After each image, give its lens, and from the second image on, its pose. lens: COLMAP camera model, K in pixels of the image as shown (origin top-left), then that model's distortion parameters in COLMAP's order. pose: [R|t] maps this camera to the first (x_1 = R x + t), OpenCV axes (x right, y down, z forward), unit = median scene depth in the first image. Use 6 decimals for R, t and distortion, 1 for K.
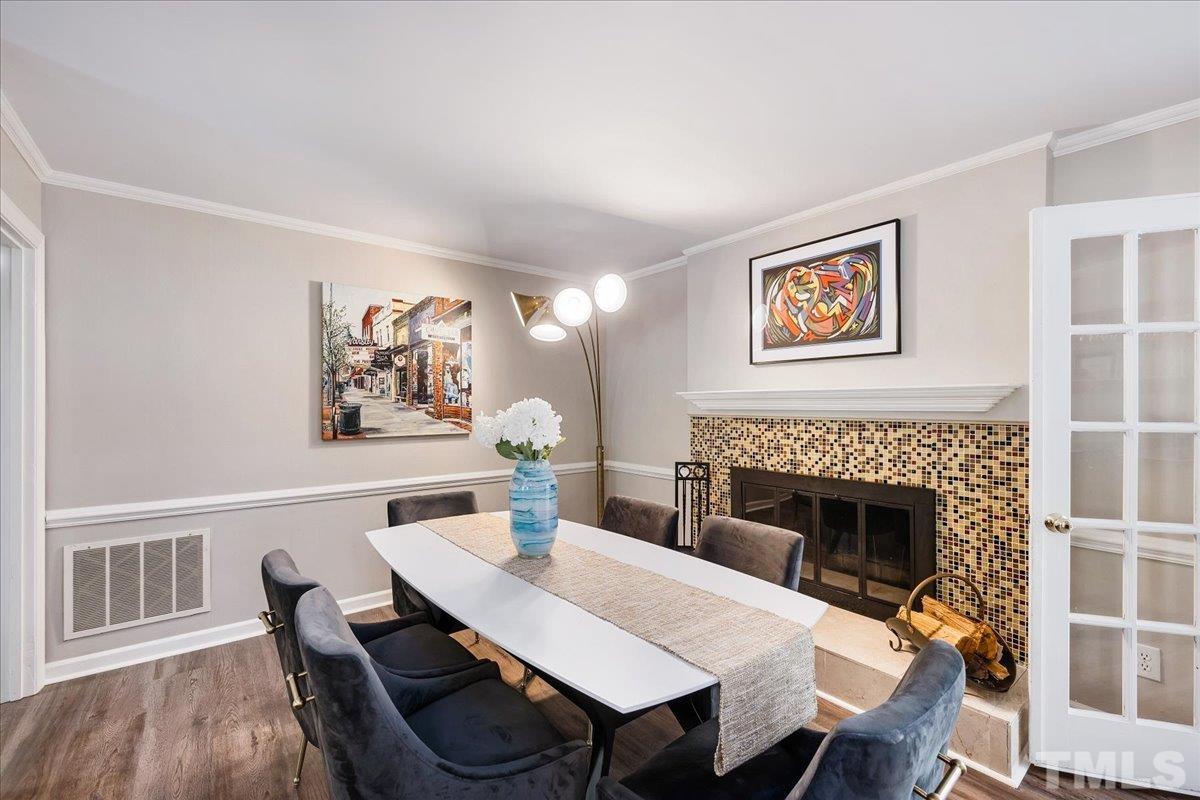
lens RADIAL K [[521.3, 0, 601.7], [0, 521.3, 405.8], [0, 0, 1]] dist [0.000096, 0.000723]
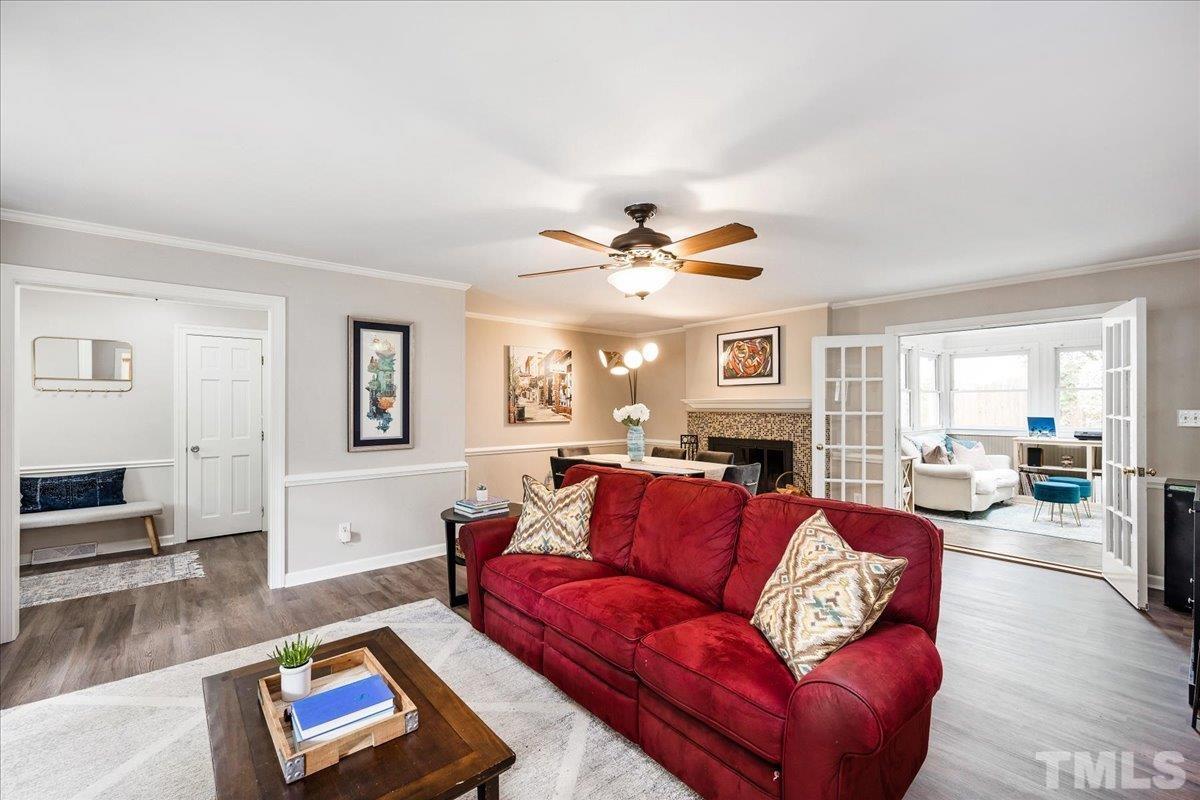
lens RADIAL K [[521.3, 0, 603.0], [0, 521.3, 408.2], [0, 0, 1]] dist [0.000096, 0.000723]
pose [[0.999169, -0.000763, 0.040755, -0.254115], [0.000756, 1.000000, 0.000182, 0.006559], [-0.040755, -0.000151, 0.999169, -1.052029]]
